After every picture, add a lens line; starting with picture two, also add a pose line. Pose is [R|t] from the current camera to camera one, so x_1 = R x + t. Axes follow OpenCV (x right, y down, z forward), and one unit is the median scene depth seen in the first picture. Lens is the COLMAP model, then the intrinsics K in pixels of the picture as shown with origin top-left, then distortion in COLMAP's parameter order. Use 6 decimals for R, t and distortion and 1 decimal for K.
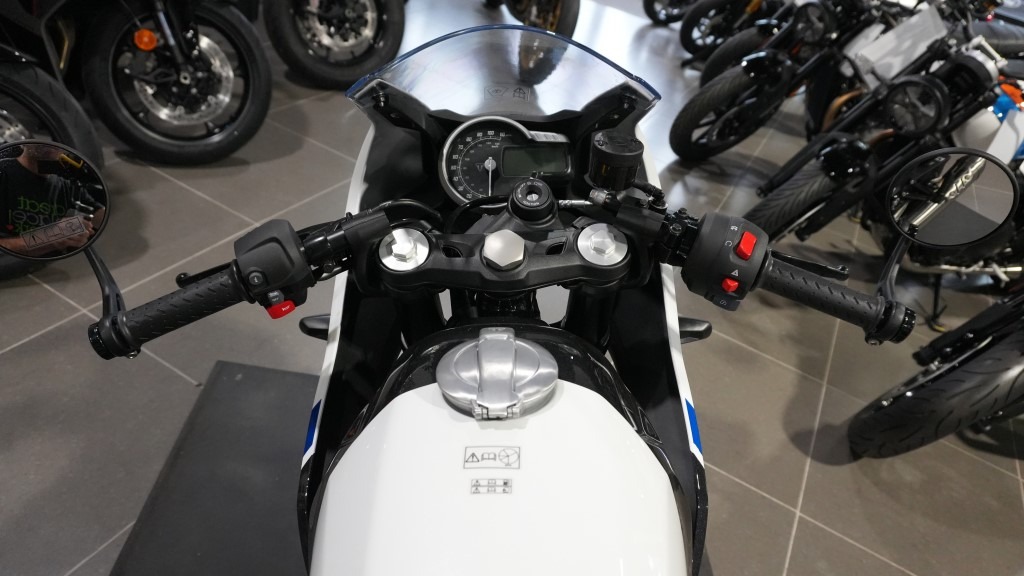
lens RADIAL K [[690.5, 0, 507.2], [0, 690.5, 285.9], [0, 0, 1]] dist [-0.067123, 0.038626]
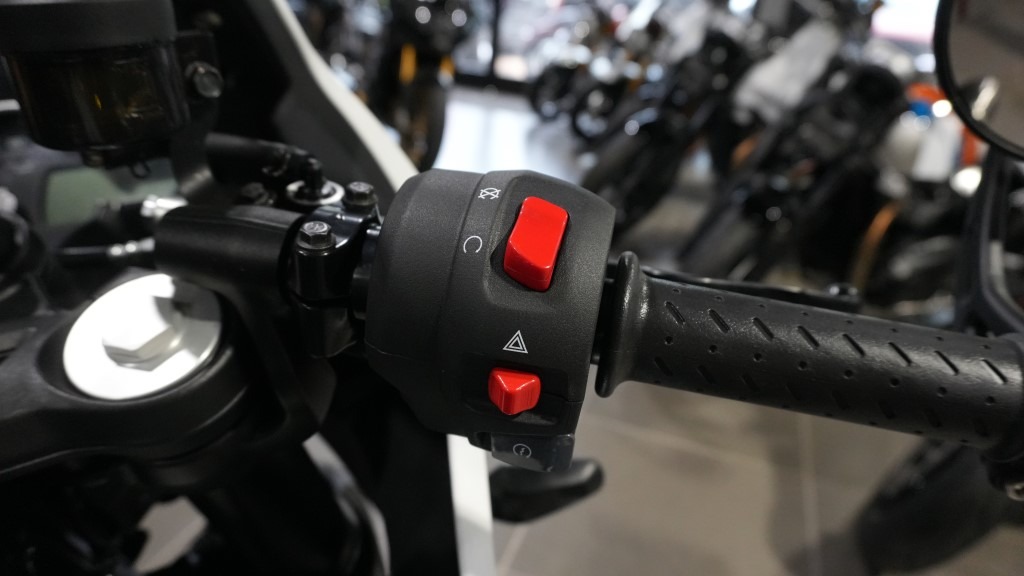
lens RADIAL K [[690.5, 0, 507.2], [0, 690.5, 285.9], [0, 0, 1]] dist [-0.067123, 0.038626]
pose [[0.981478, -0.167122, 0.093654, 0.289232], [0.181331, 0.968136, -0.172721, 0.005250], [-0.061805, 0.186504, 0.980508, 0.683247]]
